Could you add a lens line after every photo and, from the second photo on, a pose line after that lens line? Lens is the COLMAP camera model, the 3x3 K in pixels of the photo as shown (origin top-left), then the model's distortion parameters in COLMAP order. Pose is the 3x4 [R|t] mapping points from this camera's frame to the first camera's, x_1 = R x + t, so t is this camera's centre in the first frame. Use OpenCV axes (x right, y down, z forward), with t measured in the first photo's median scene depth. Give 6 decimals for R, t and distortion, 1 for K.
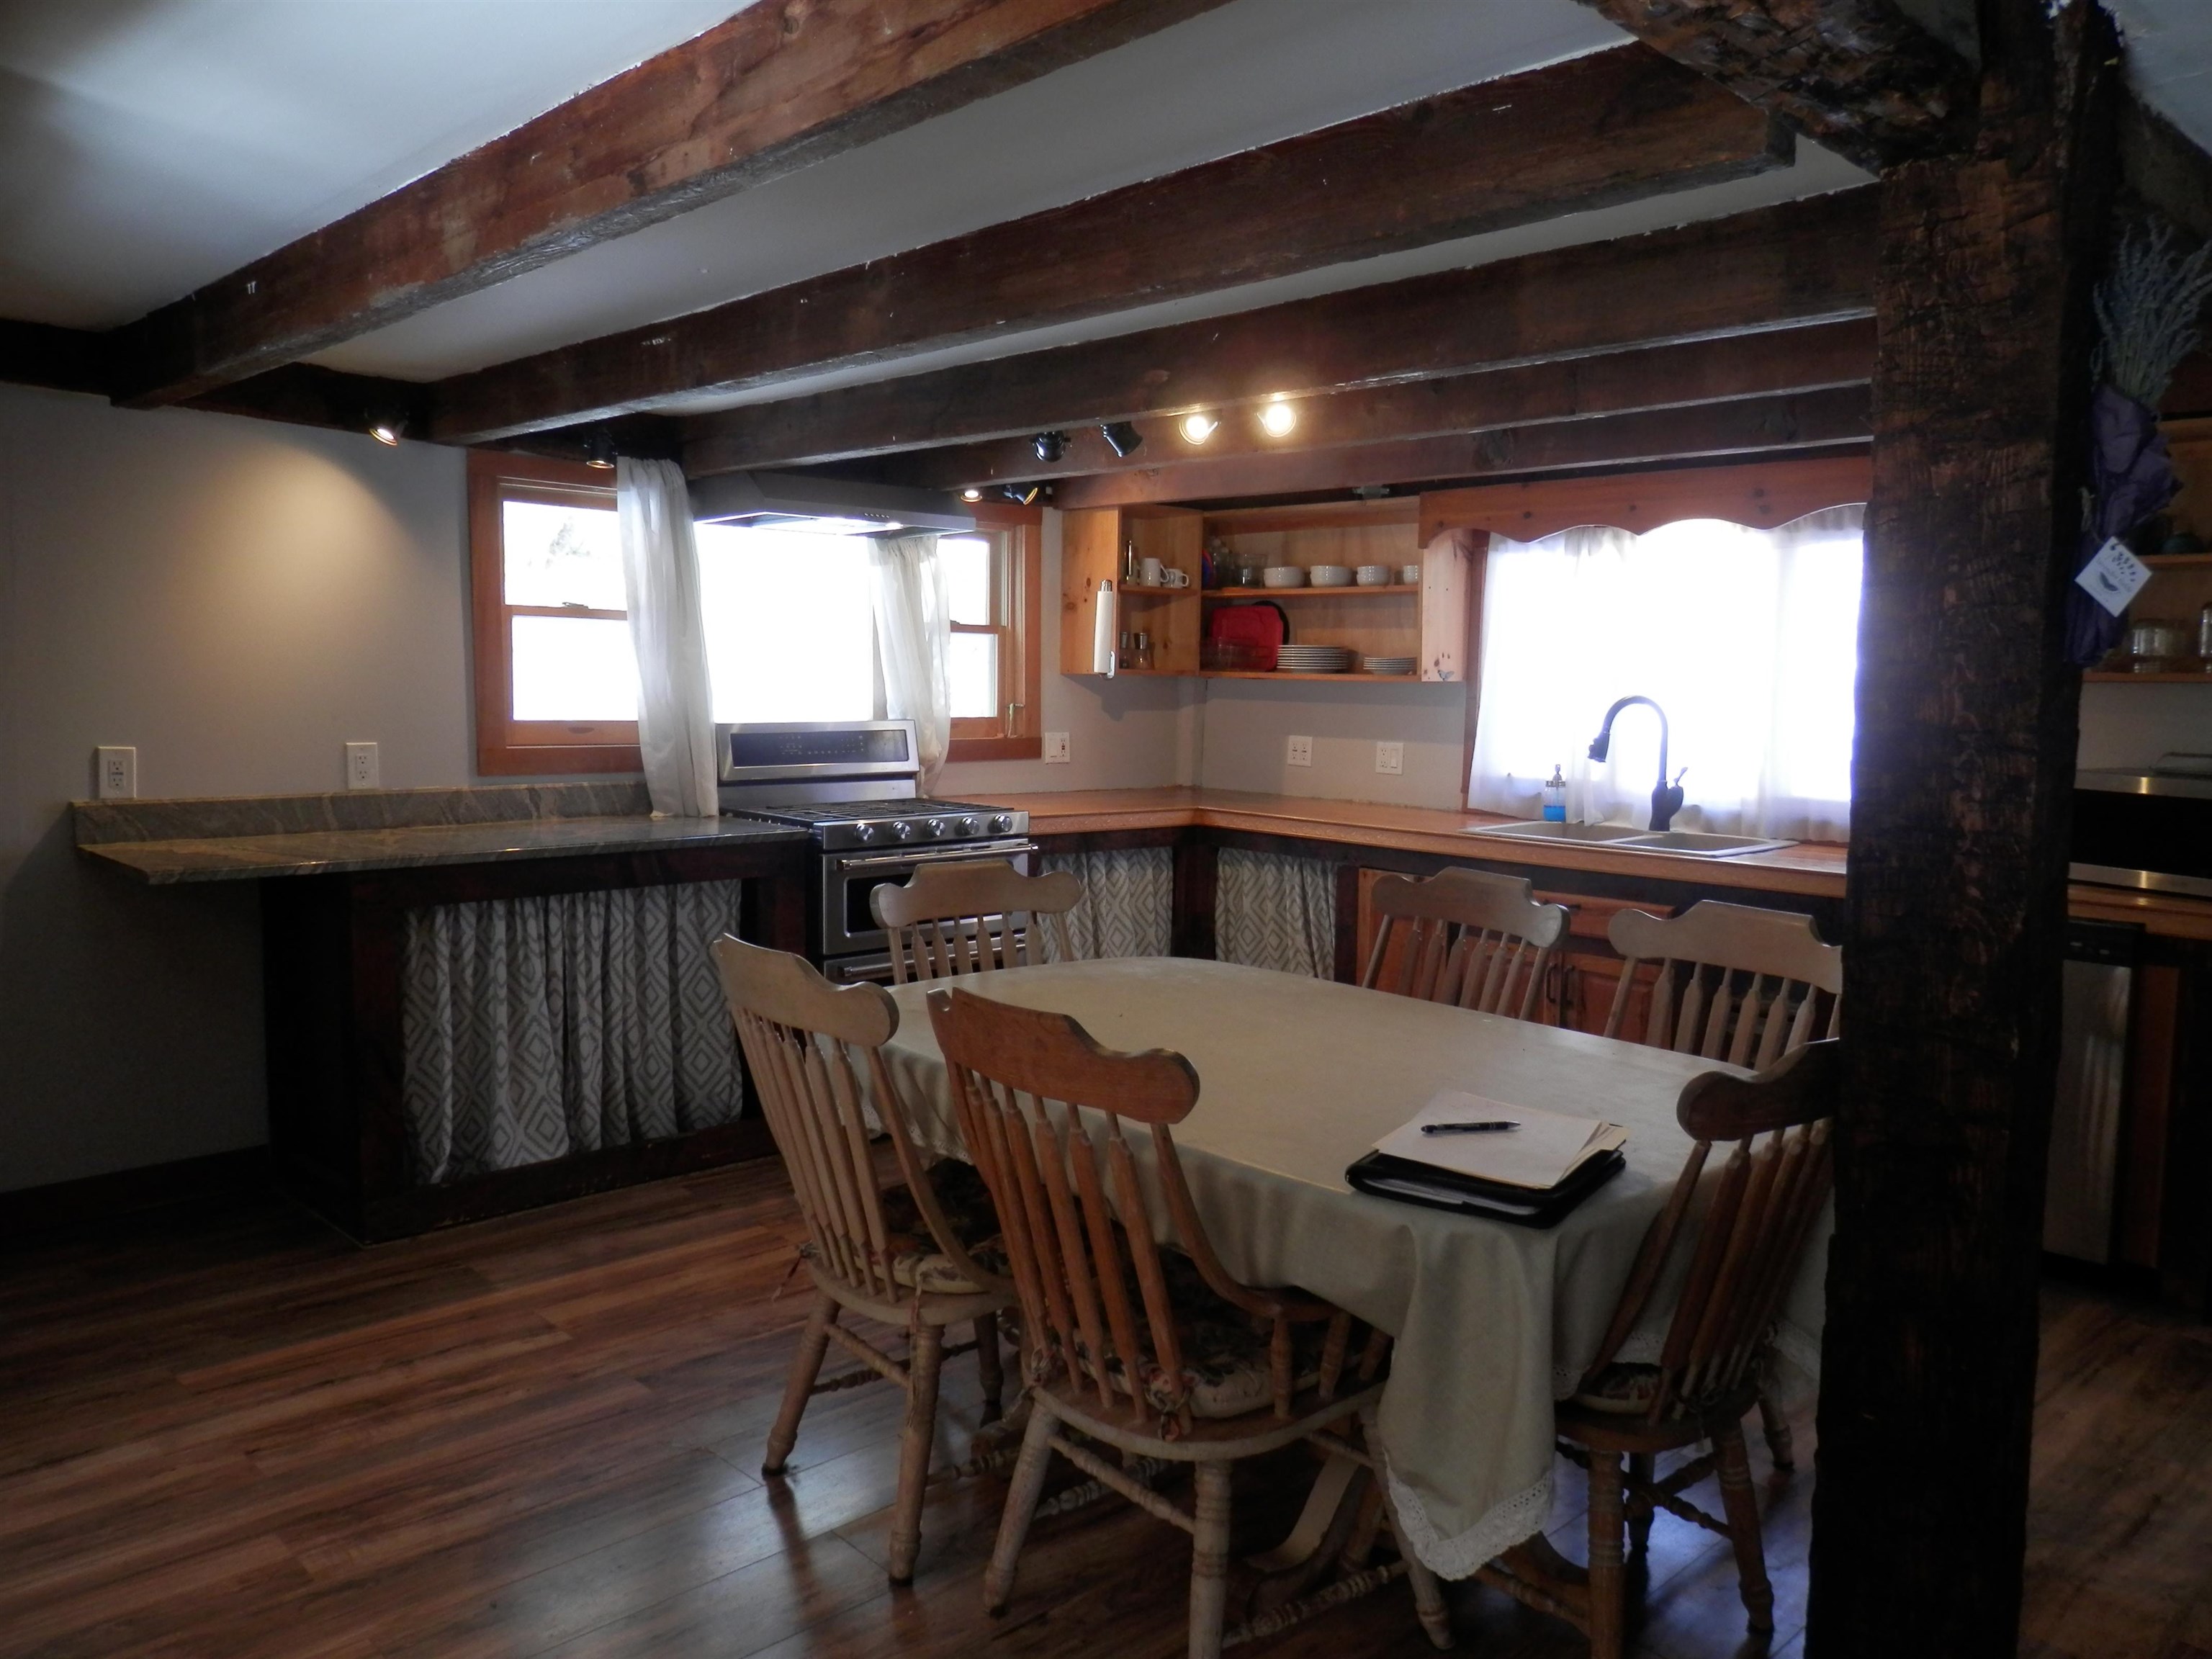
lens RADIAL K [[1625.9, 0, 1115.5], [0, 1625.9, 828.9], [0, 0, 1]] dist [-0.008325, 0.015658]
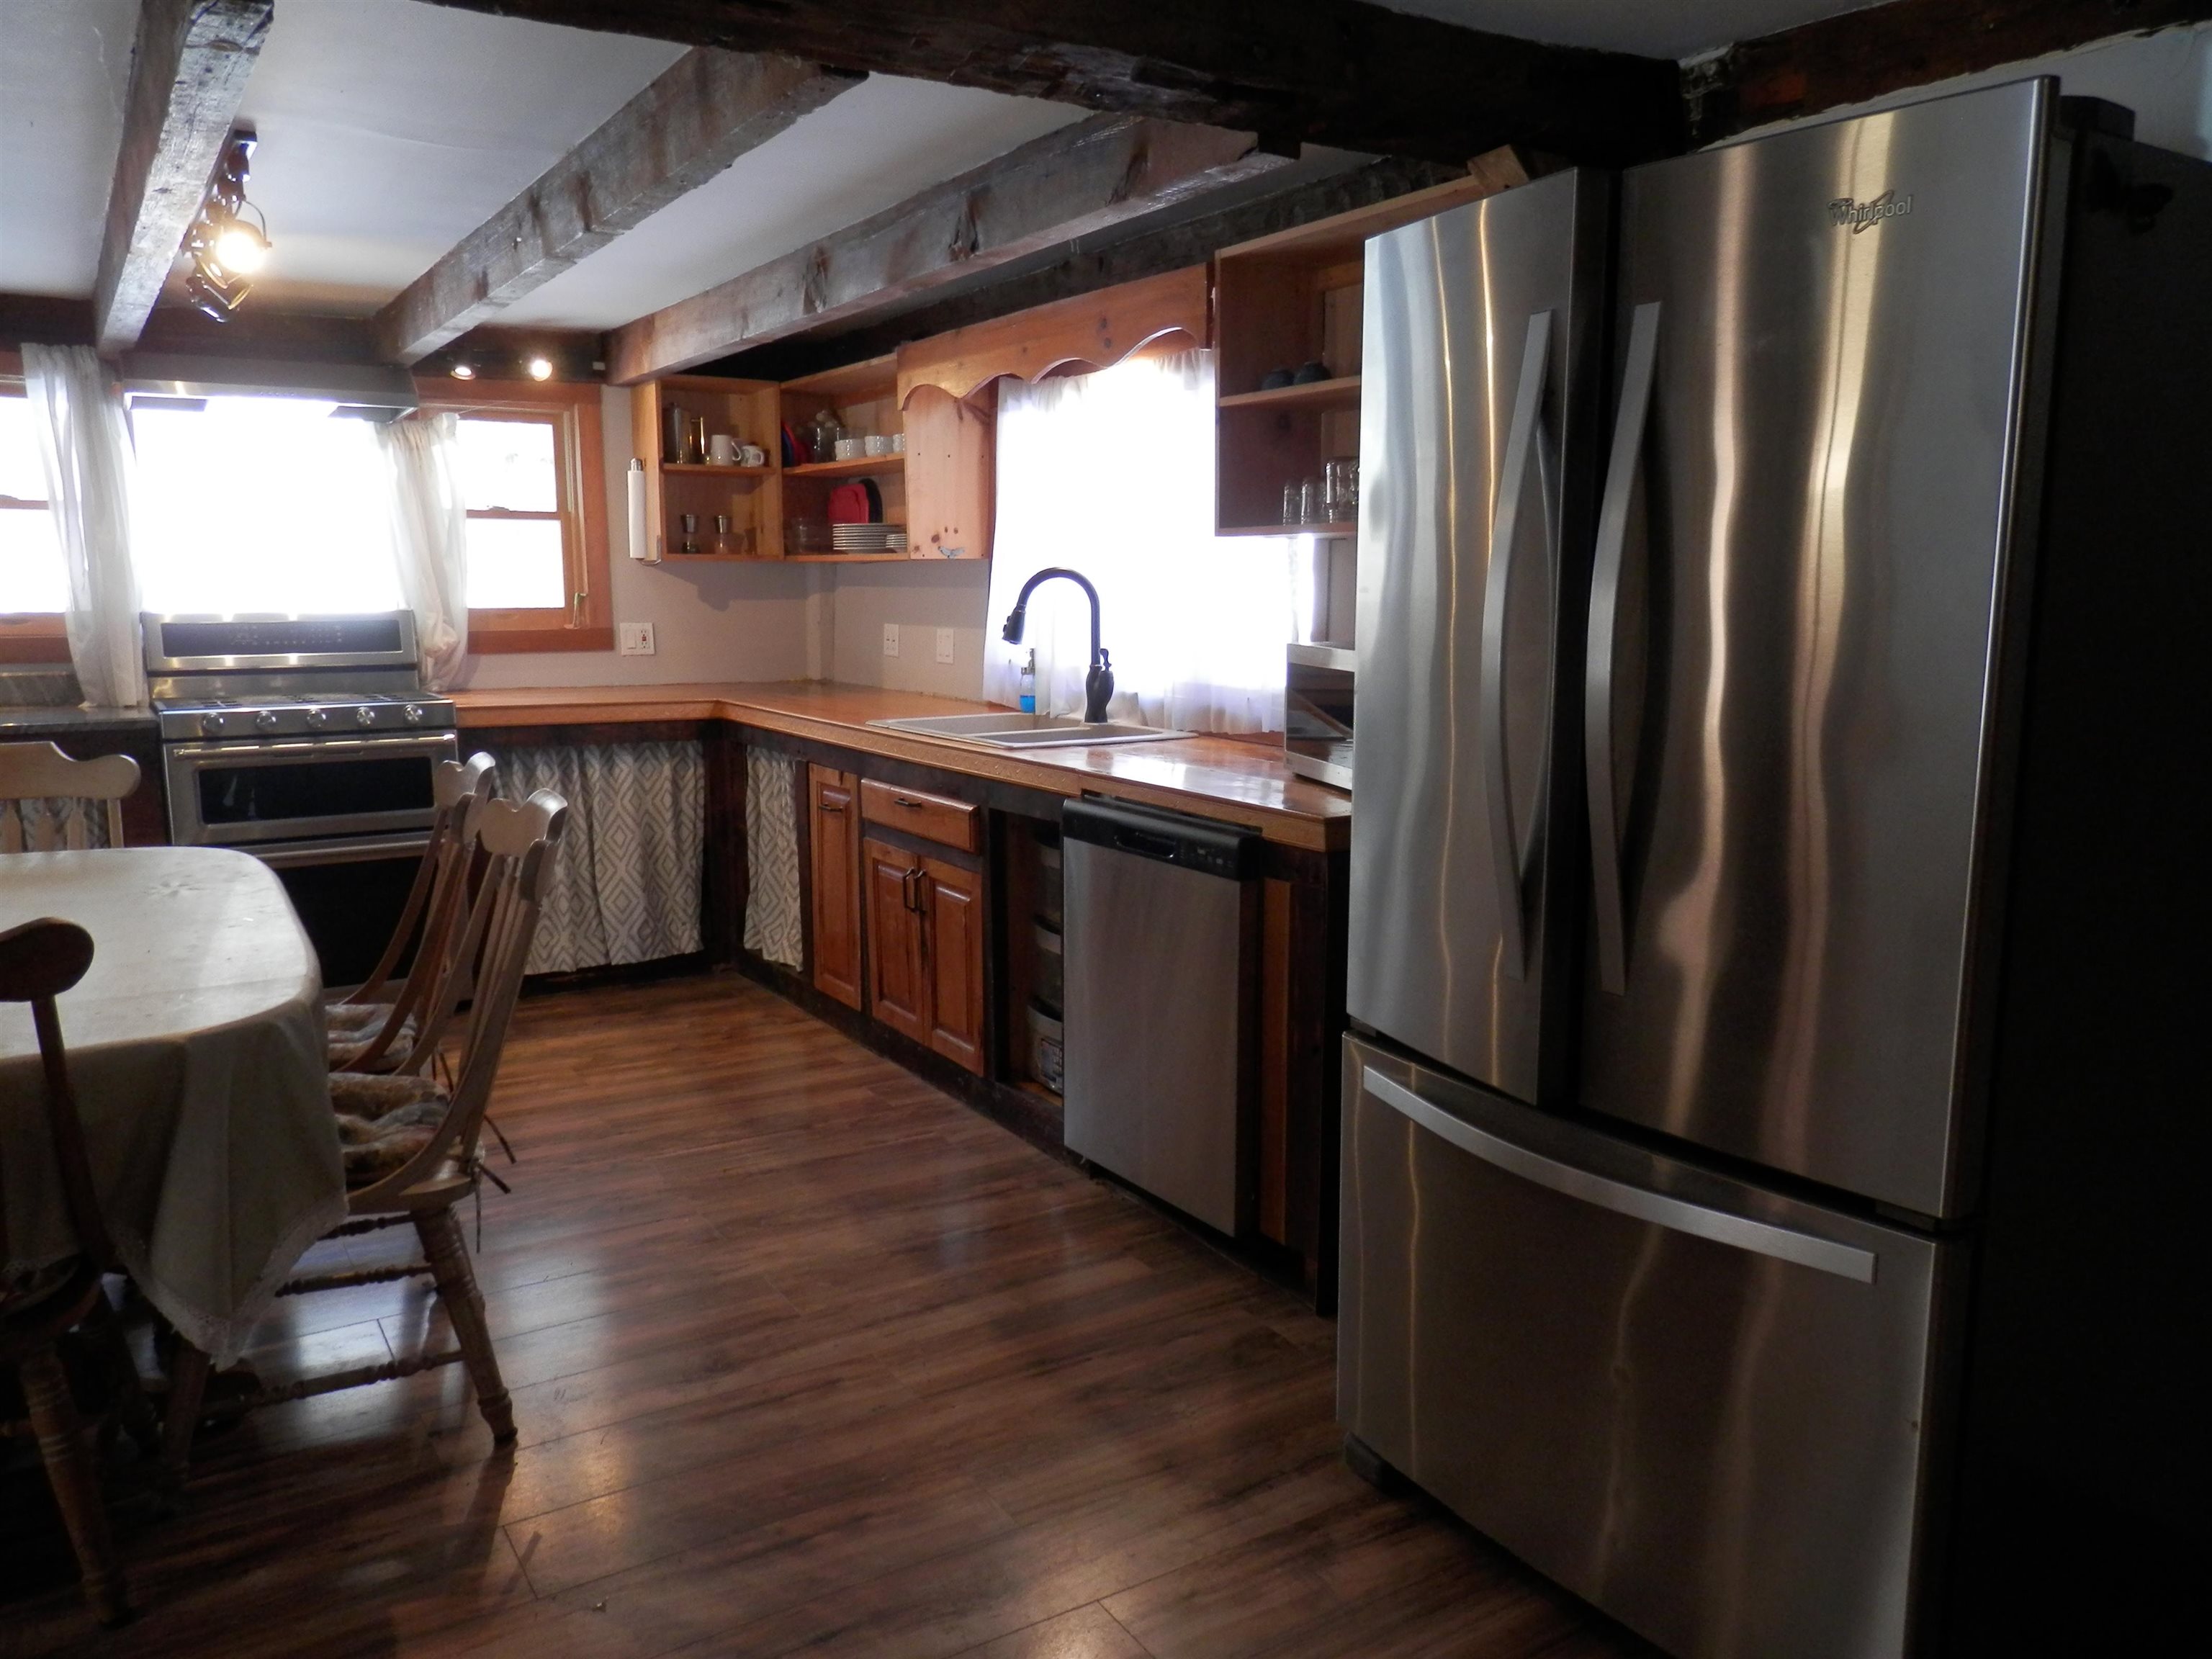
lens RADIAL K [[1625.9, 0, 1104.2], [0, 1625.9, 831.2], [0, 0, 1]] dist [-0.008325, 0.015658]
pose [[0.980399, 0.013437, -0.196562, 0.467770], [-0.002407, 0.998414, 0.056247, 0.009545], [0.197006, -0.054671, 0.978877, 0.121878]]
